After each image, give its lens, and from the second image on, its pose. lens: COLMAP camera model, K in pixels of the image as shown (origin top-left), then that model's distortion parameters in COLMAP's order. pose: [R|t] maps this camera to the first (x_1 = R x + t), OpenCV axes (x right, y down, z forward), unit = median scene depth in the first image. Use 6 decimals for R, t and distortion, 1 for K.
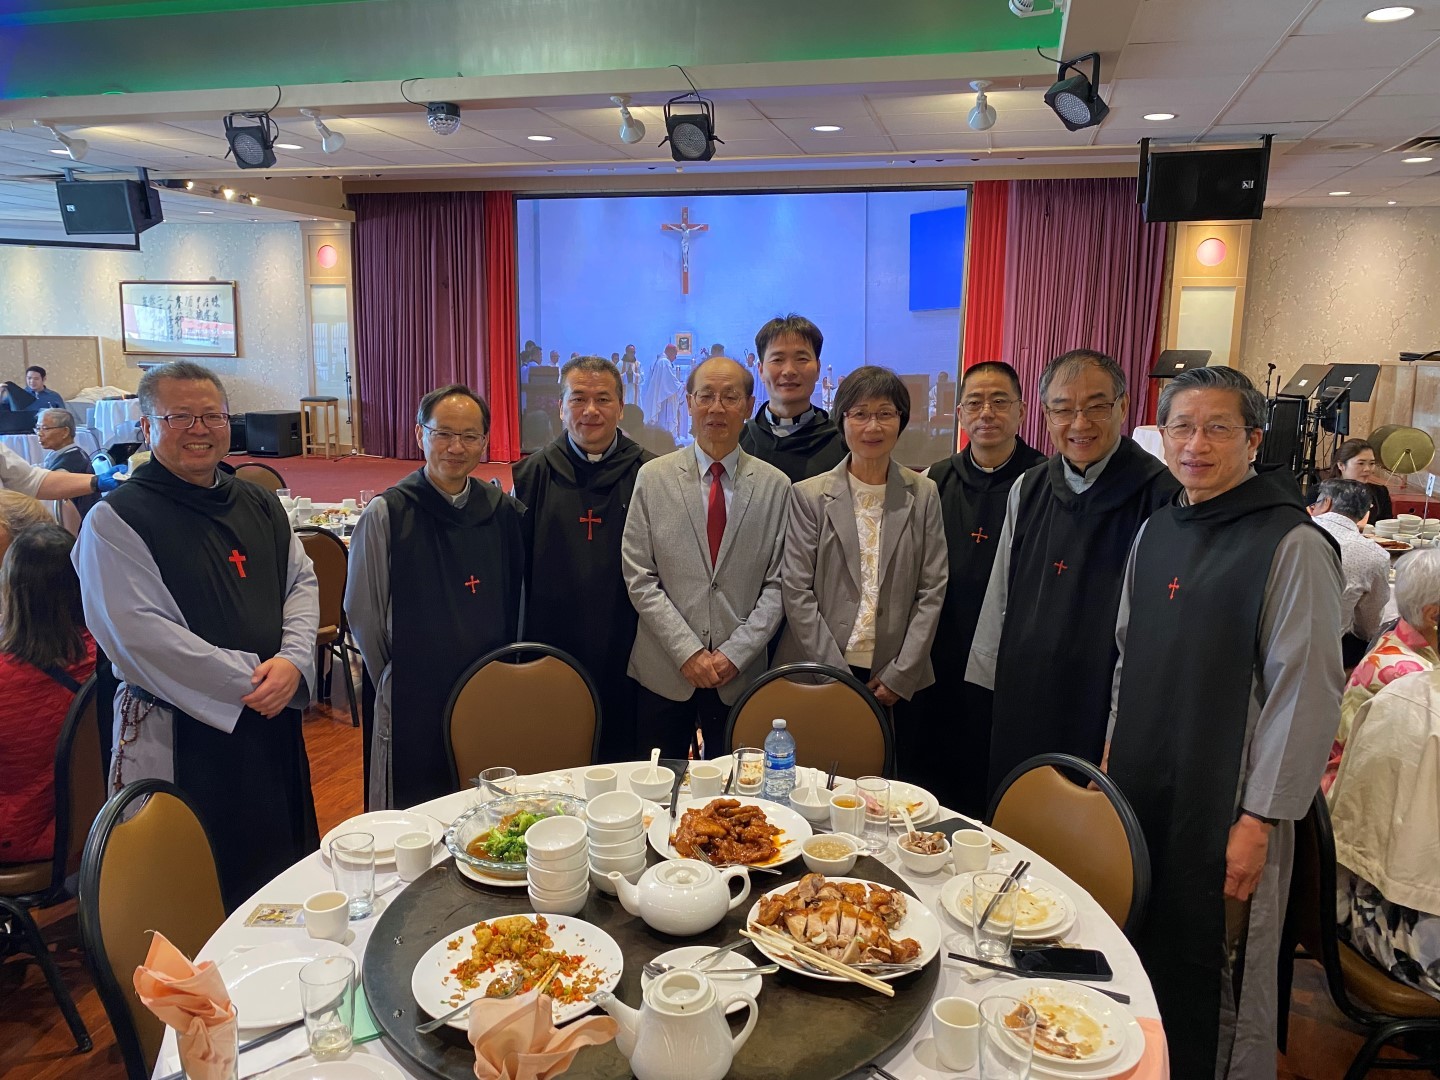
lens RADIAL K [[1104.8, 0, 719.8], [0, 1104.8, 521.5], [0, 0, 1]] dist [0.009246, 0.005676]
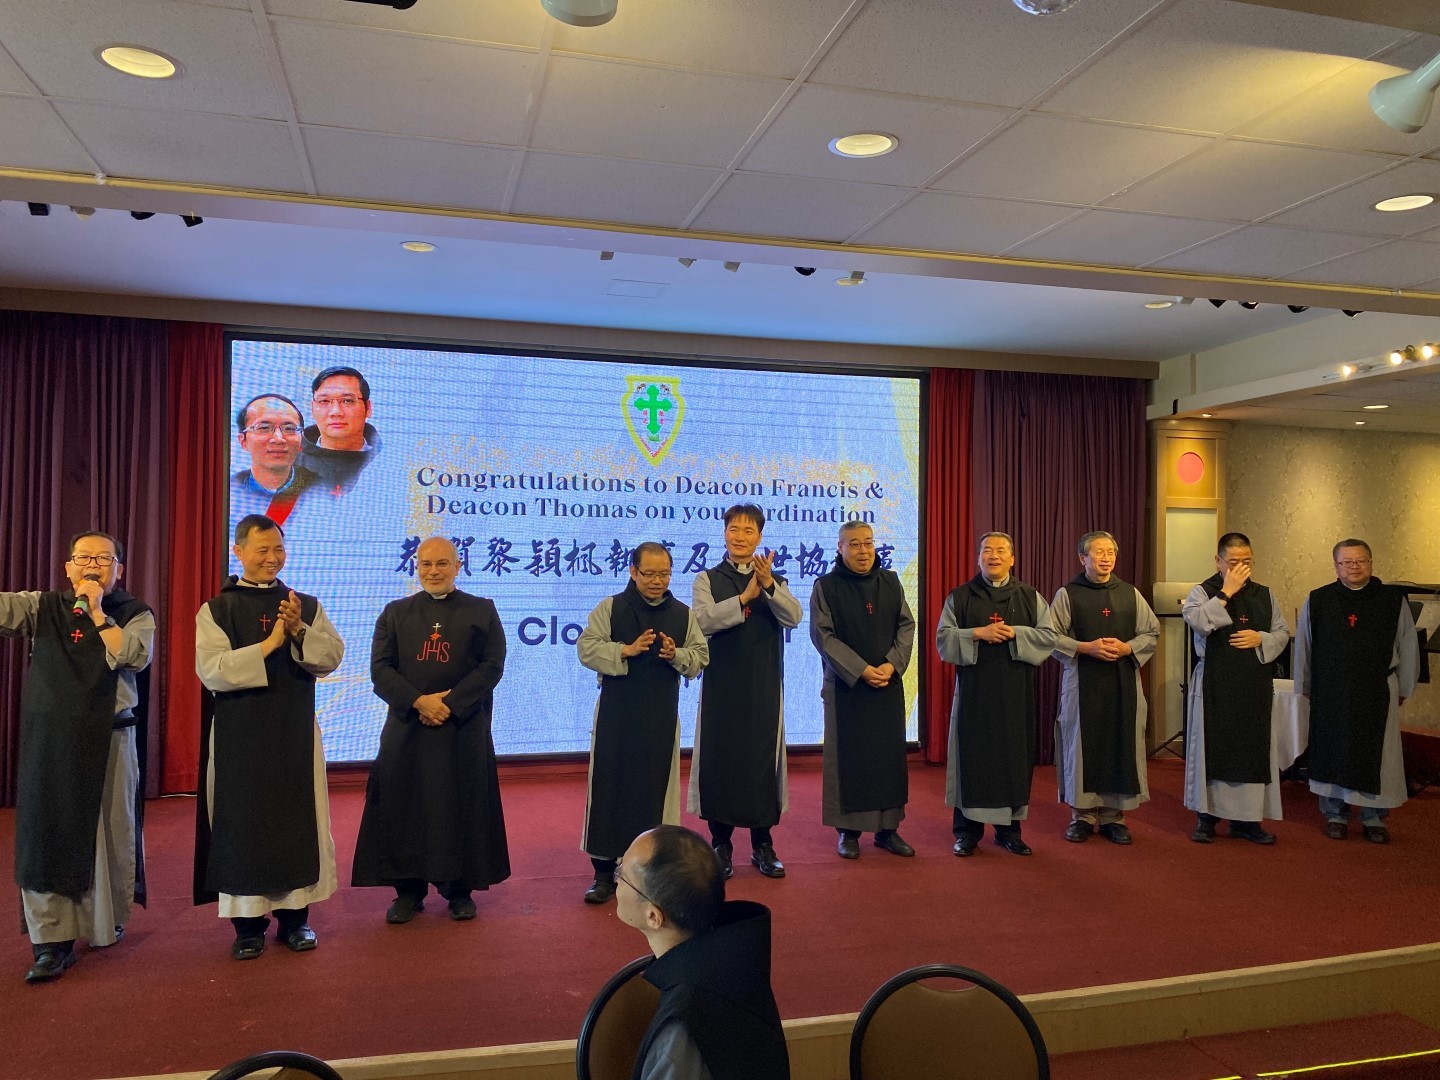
lens RADIAL K [[1106.4, 0, 720.0], [0, 1106.4, 540.0], [0, 0, 1]] dist [0.005792, -0.024034]
pose [[0.870466, 0.005814, 0.492195, -0.245690], [0.083732, 0.983608, -0.159702, -0.070762], [-0.485055, 0.180228, 0.855710, 0.388636]]
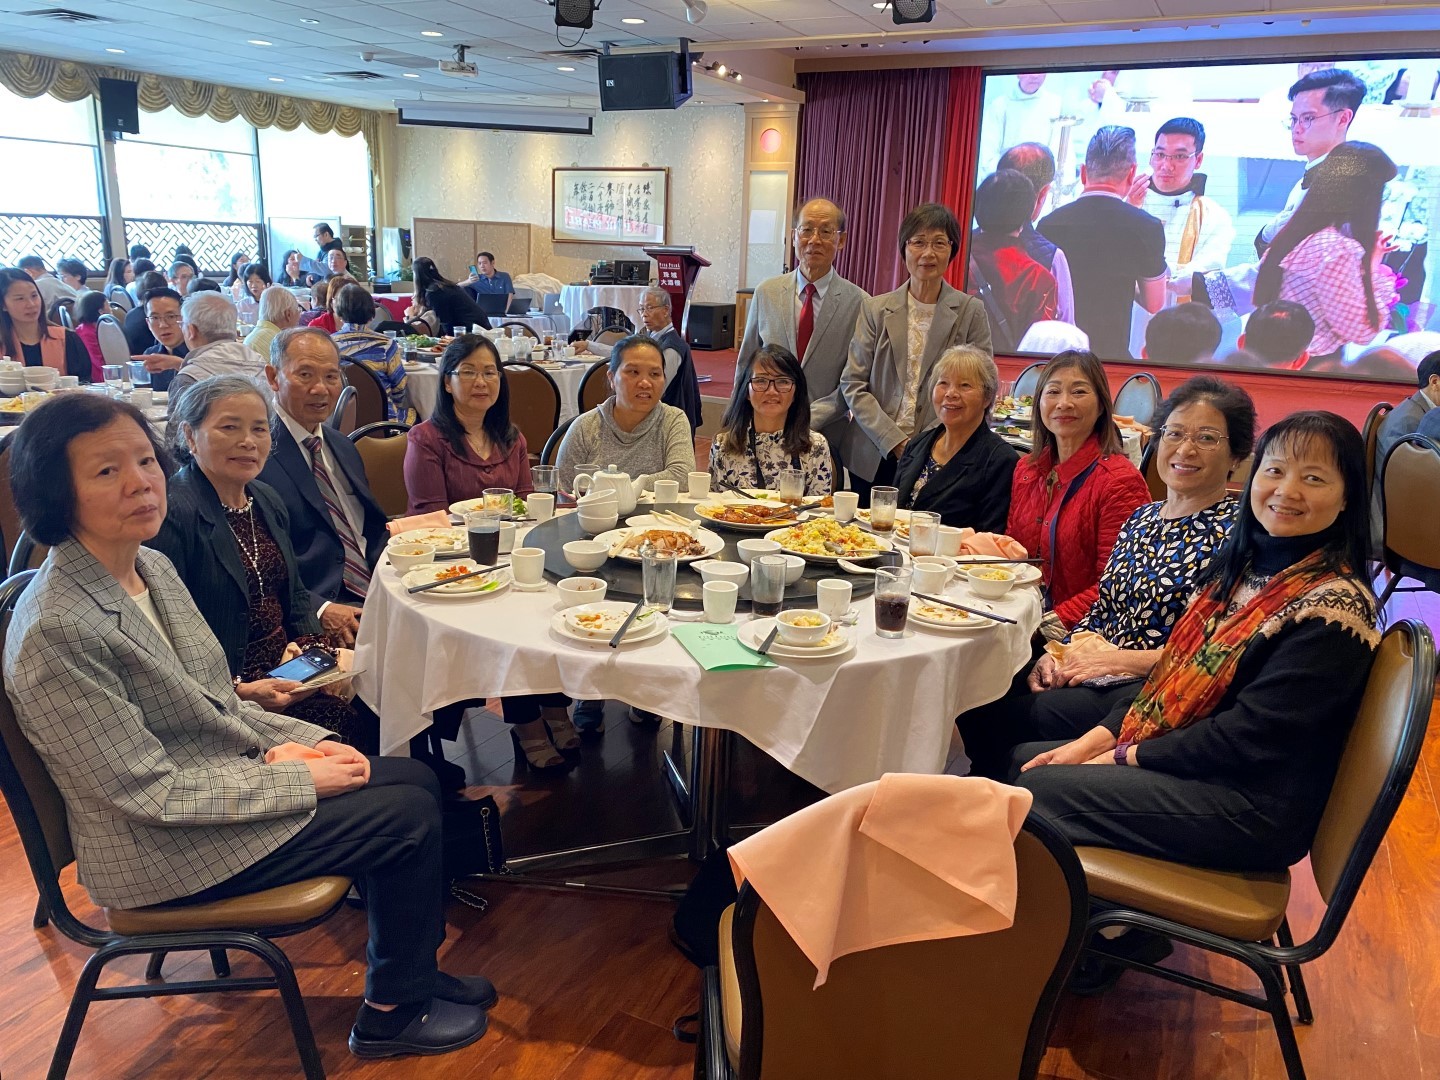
lens RADIAL K [[1106.4, 0, 720.0], [0, 1106.4, 540.0], [0, 0, 1]] dist [0.005792, -0.024034]
pose [[0.977008, 0.071559, -0.200835, -0.187578], [-0.051522, 0.993316, 0.103288, 0.009154], [0.206884, -0.090566, 0.974165, 0.020943]]
